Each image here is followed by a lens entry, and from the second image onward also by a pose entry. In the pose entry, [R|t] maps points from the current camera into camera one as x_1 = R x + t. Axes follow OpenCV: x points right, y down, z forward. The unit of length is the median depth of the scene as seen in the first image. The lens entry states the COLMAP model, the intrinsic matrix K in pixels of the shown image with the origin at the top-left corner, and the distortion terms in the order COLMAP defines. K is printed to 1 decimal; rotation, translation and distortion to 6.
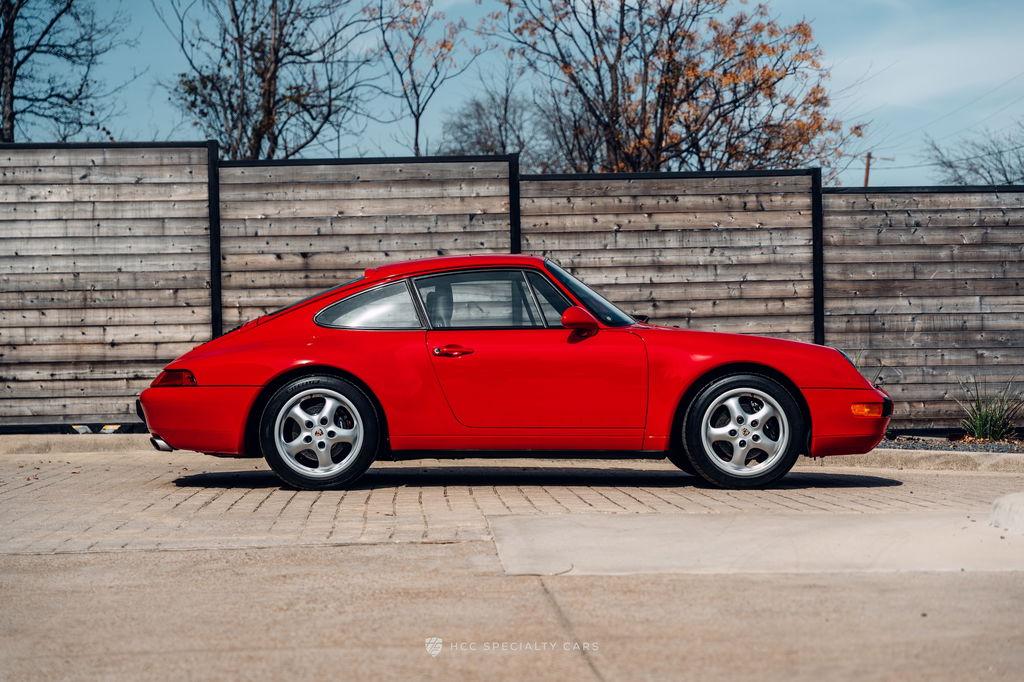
lens RADIAL K [[2008.8, 0, 510.4], [0, 2008.8, 351.1], [0, 0, 1]] dist [0.046078, 0.000000]
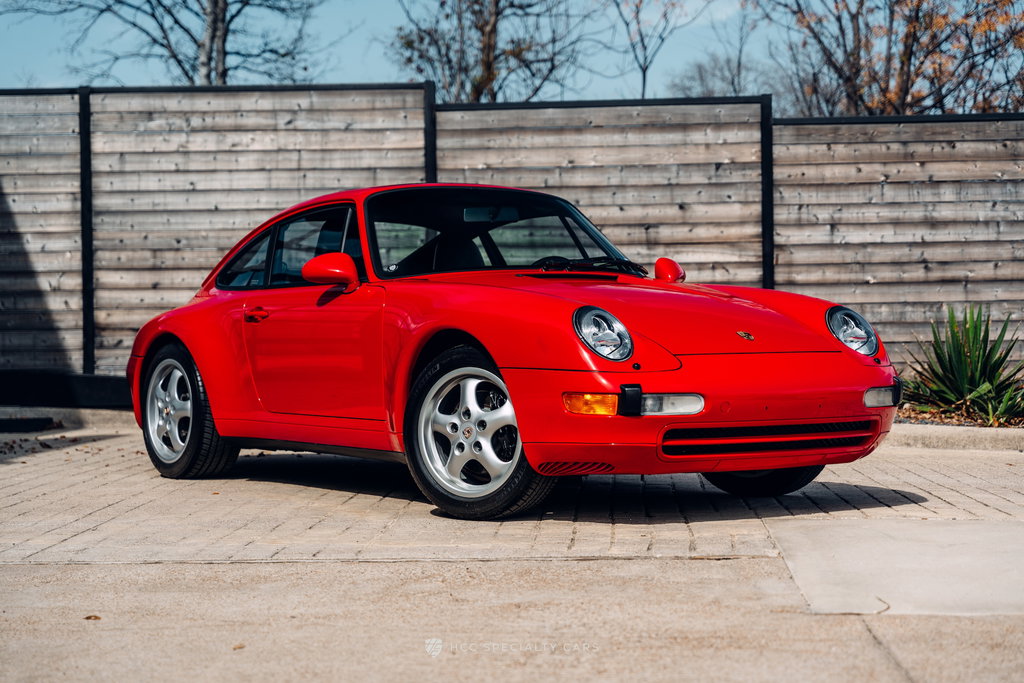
lens RADIAL K [[1970.3, 0, 503.8], [0, 1970.3, 377.5], [0, 0, 1]] dist [0.039446, 0.000000]
pose [[0.994042, 0.010430, -0.108494, -0.017750], [-0.007461, 0.999587, 0.027736, 0.002883], [0.108739, -0.026761, 0.993710, 0.122749]]
